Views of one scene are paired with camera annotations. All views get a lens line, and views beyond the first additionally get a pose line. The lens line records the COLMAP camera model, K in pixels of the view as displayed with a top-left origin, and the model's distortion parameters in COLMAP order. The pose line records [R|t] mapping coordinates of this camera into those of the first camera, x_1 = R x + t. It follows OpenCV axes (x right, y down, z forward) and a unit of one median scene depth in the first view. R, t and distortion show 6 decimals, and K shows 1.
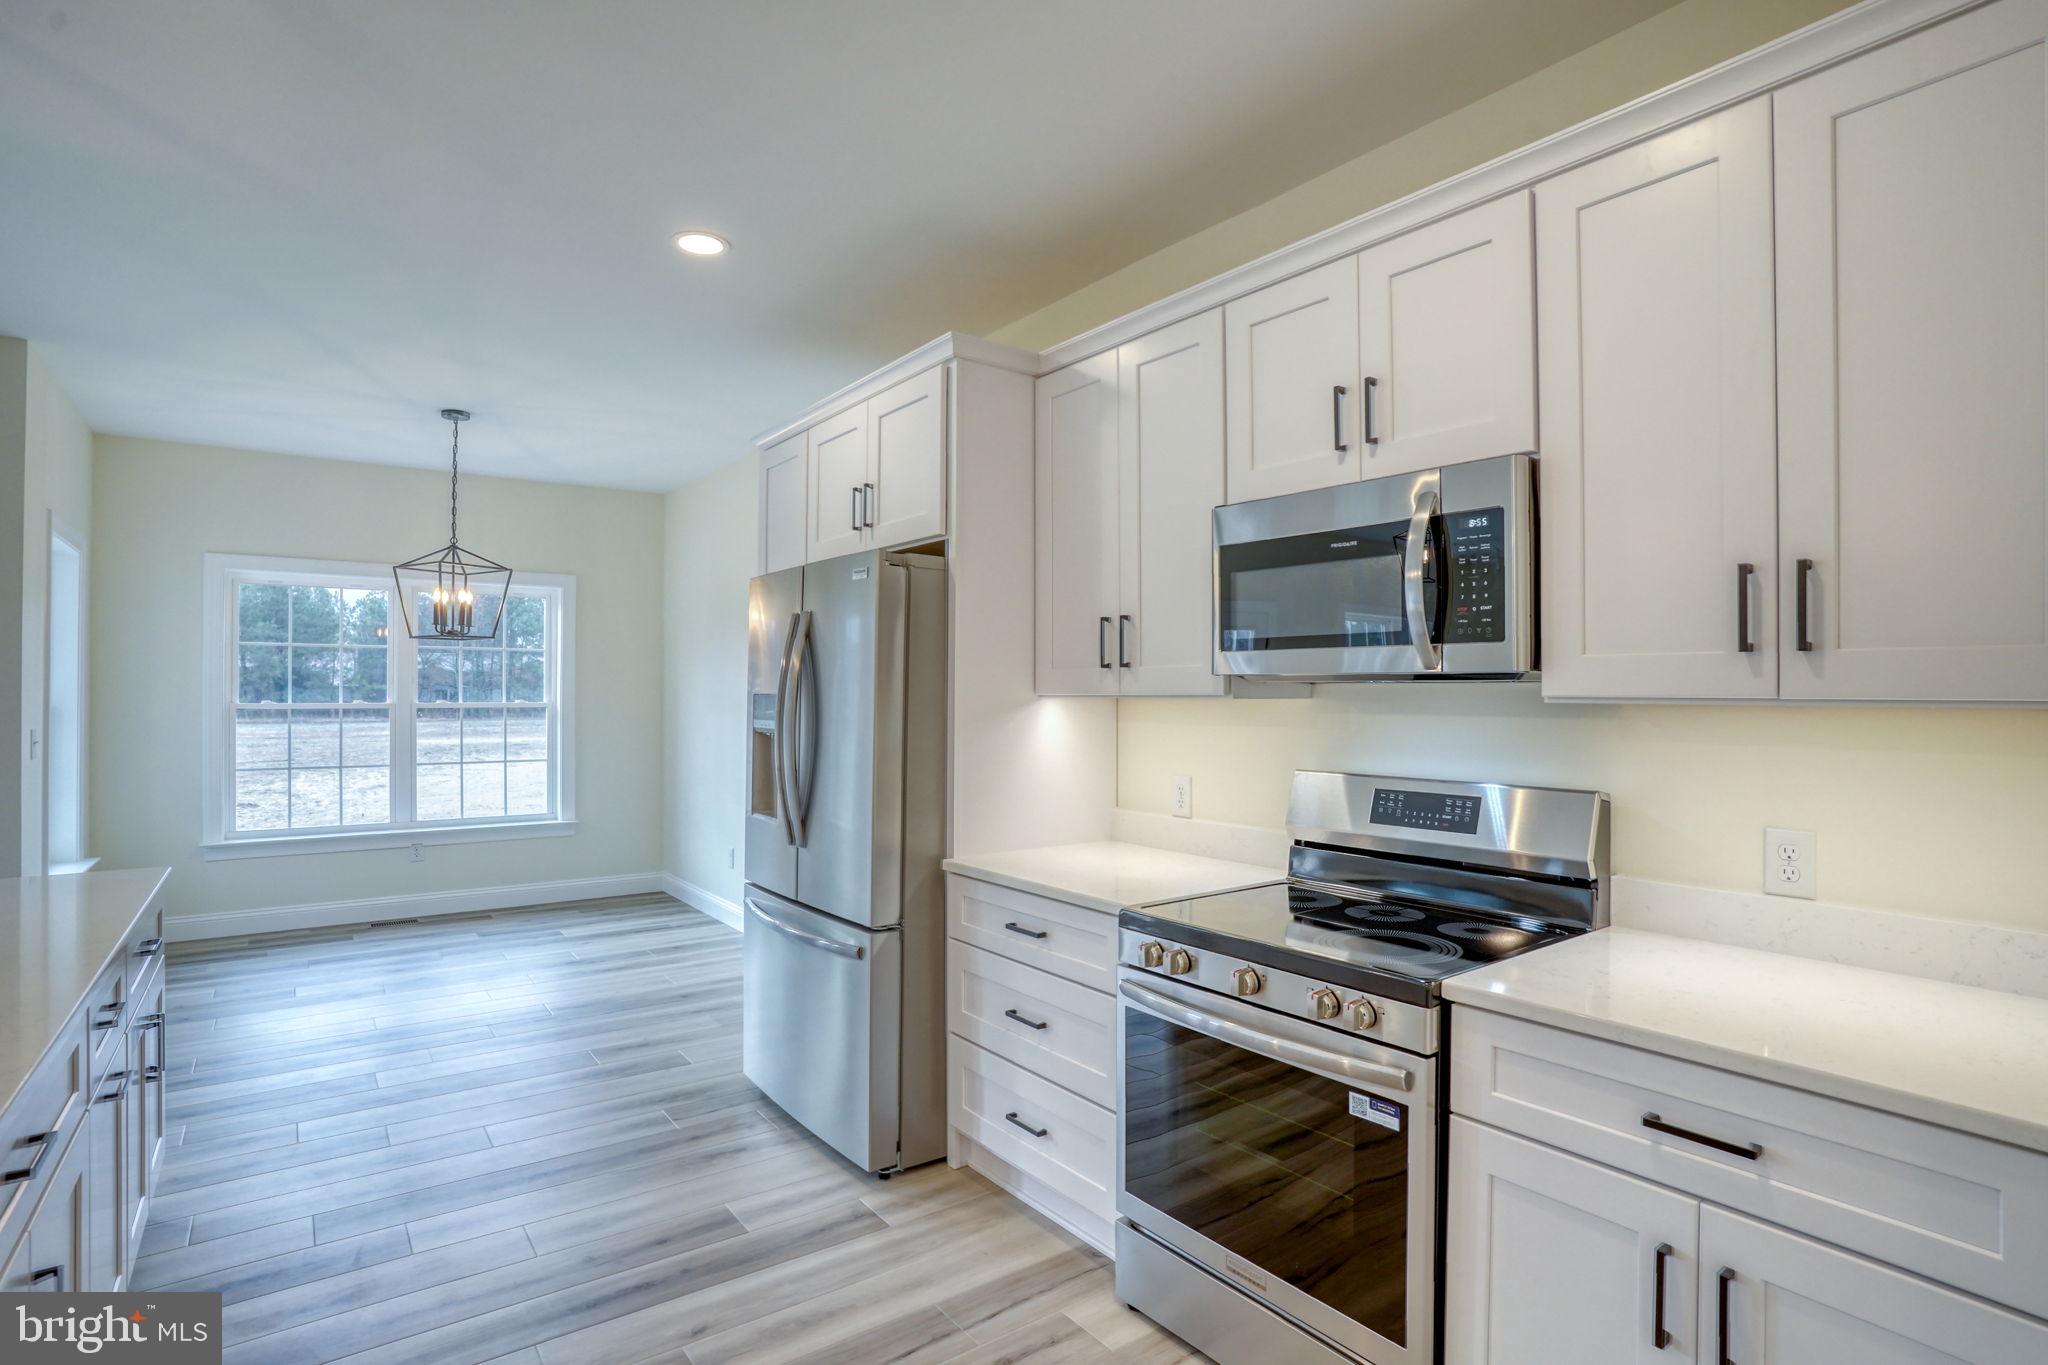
lens RADIAL K [[1133.8, 0, 1024.0], [0, 1133.8, 682.5], [0, 0, 1]] dist [-0.004622, 0.001811]
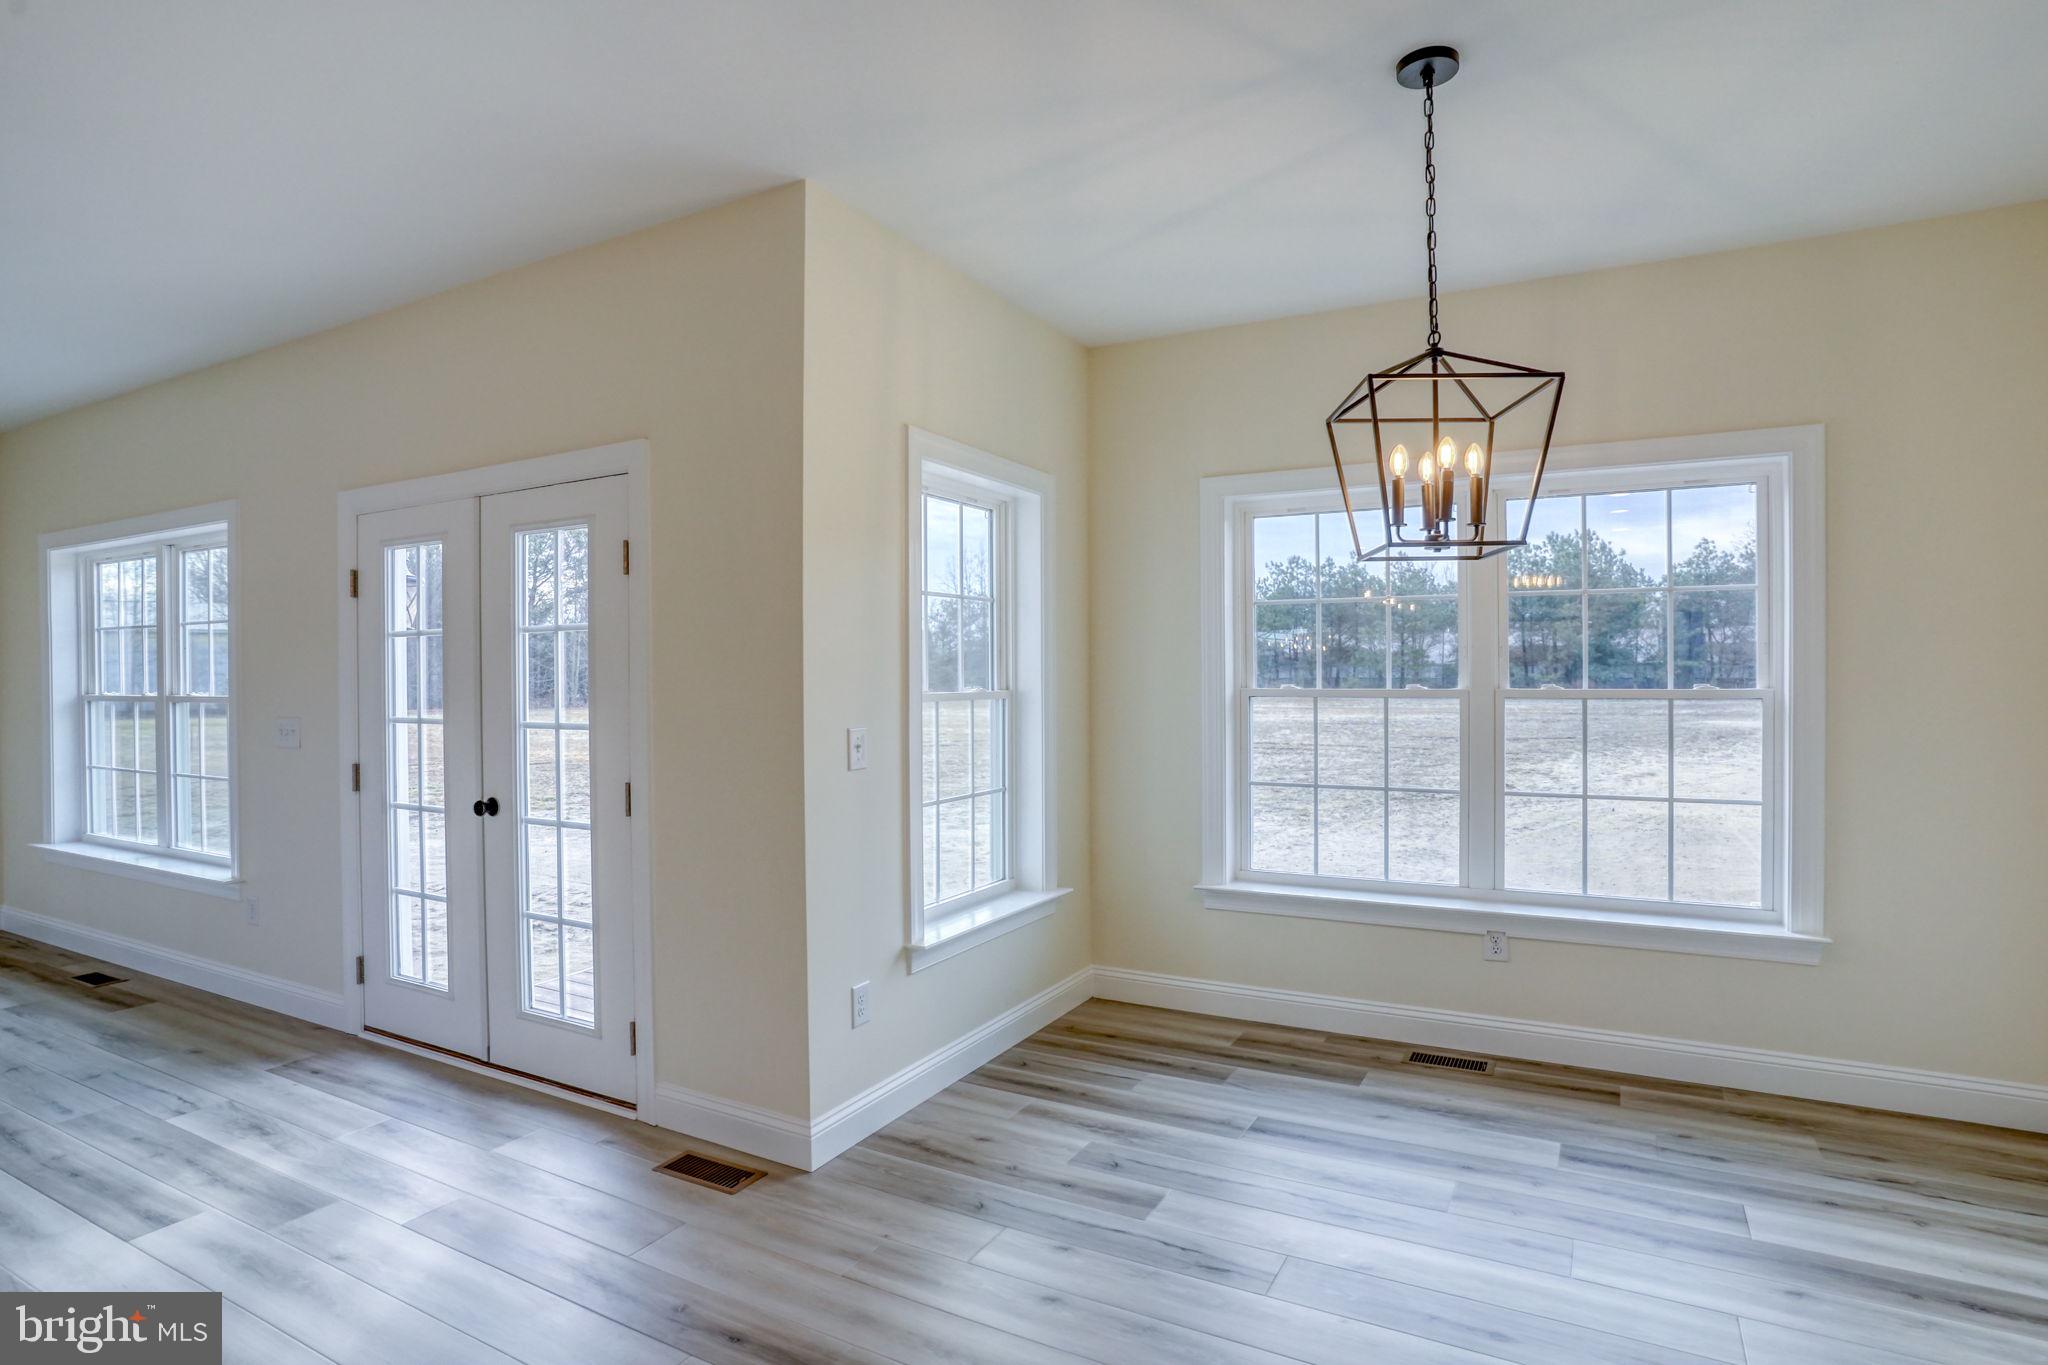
lens RADIAL K [[1051.4, 0, 965.9], [0, 1051.4, 677.4], [0, 0, 1]] dist [-0.067640, 0.037228]
pose [[0.413739, -0.000453, -0.910395, -0.166261], [0.016066, 0.999848, 0.006804, 0.003904], [0.910254, -0.017441, 0.413683, 0.532922]]
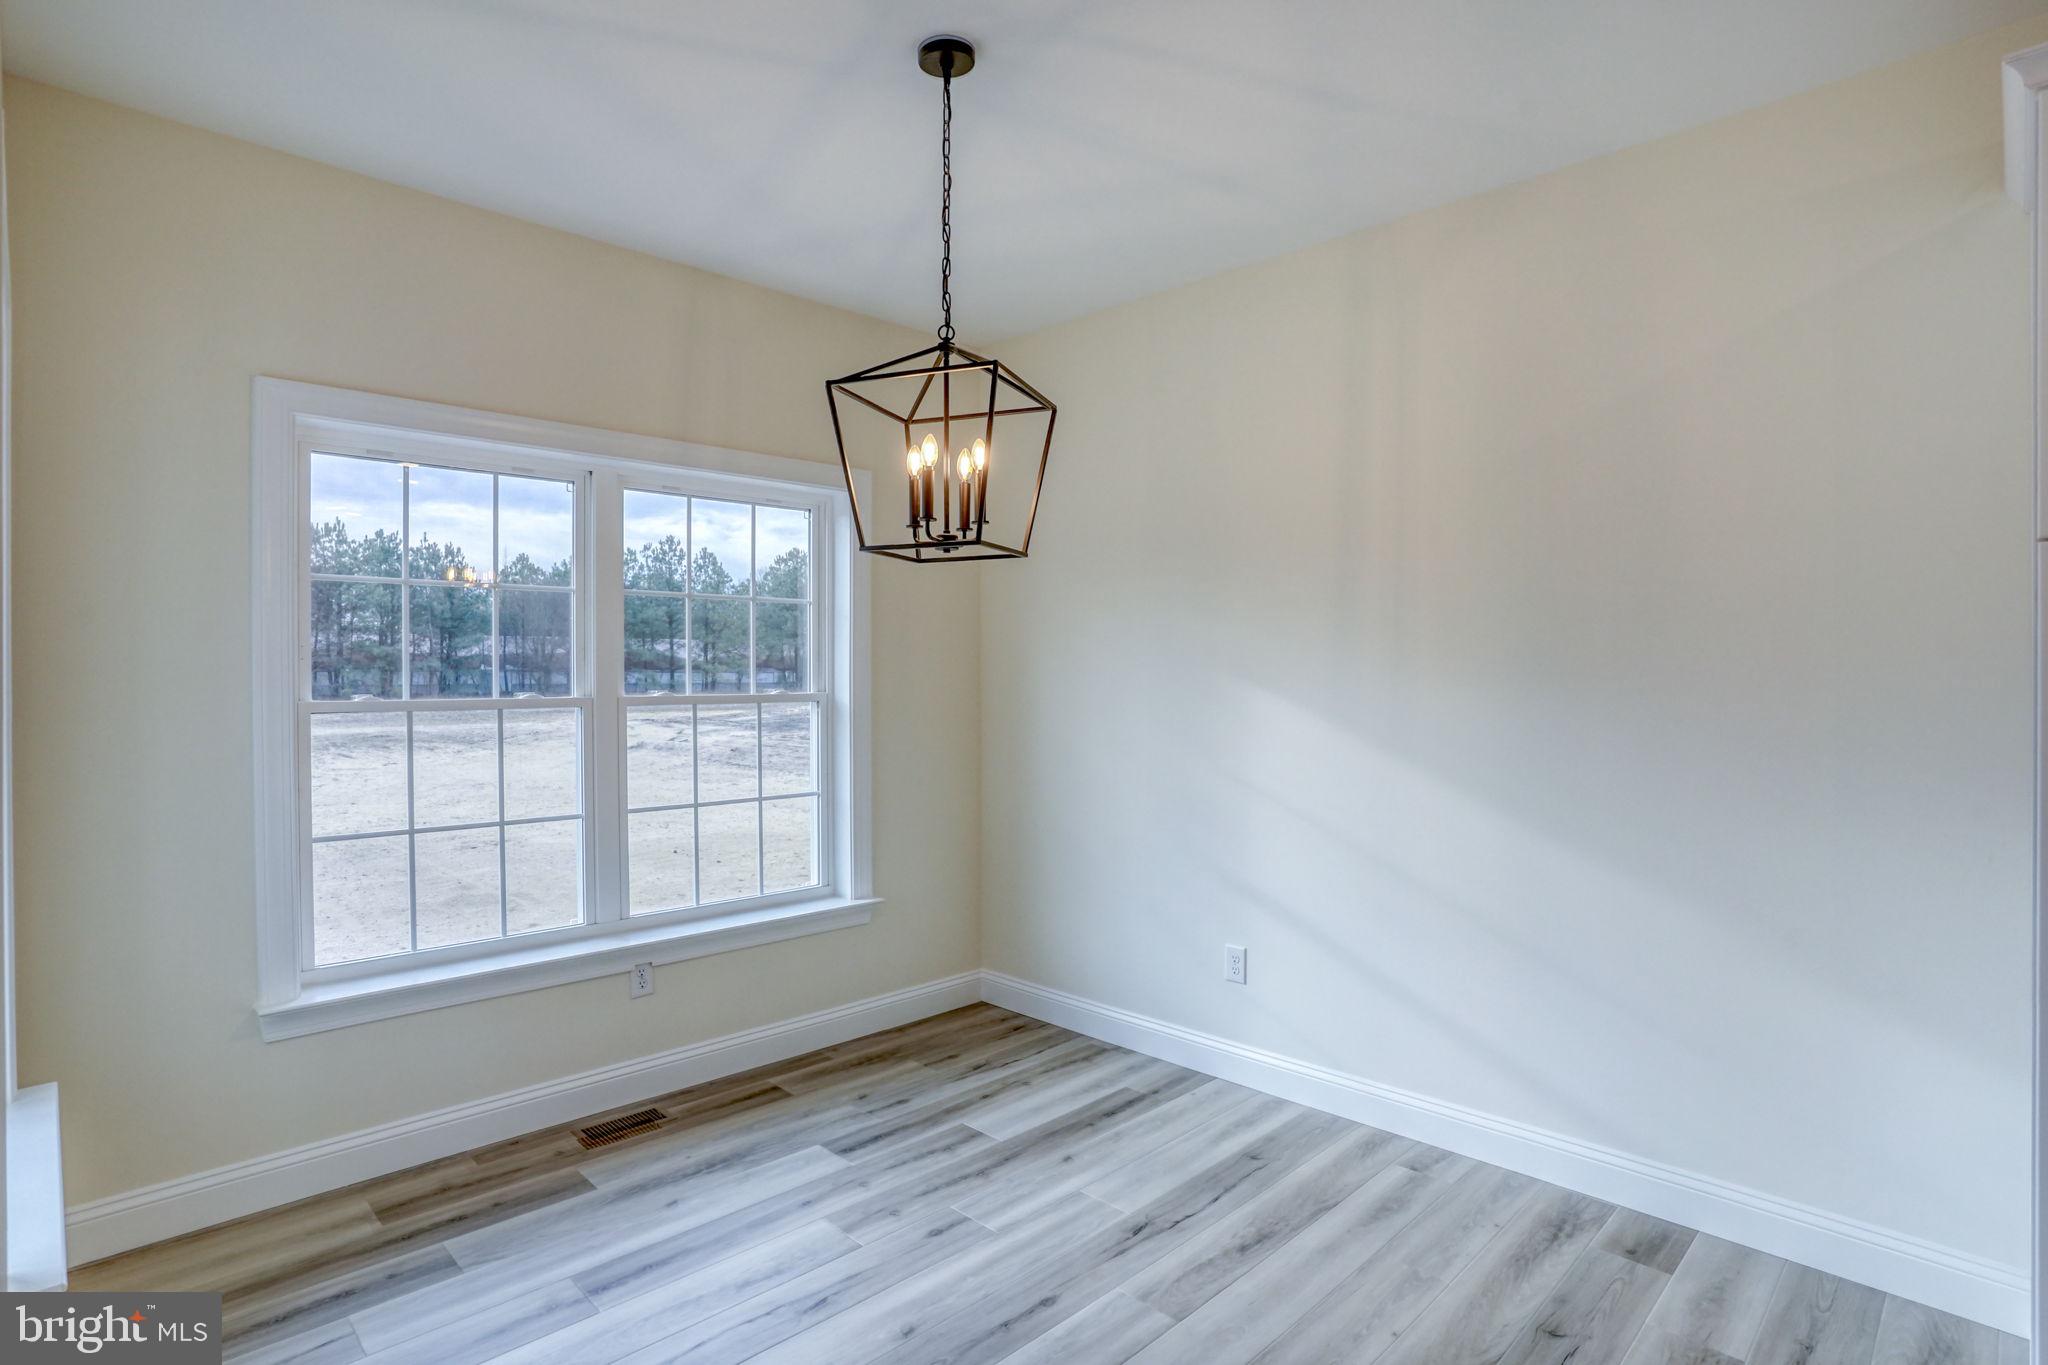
lens RADIAL K [[1133.8, 0, 1024.0], [0, 1133.8, 682.5], [0, 0, 1]] dist [-0.004622, 0.001811]
pose [[0.987696, -0.003666, 0.156346, -0.441640], [0.001406, 0.999893, 0.014561, 0.004253], [-0.156383, -0.014162, 0.987595, 0.451368]]
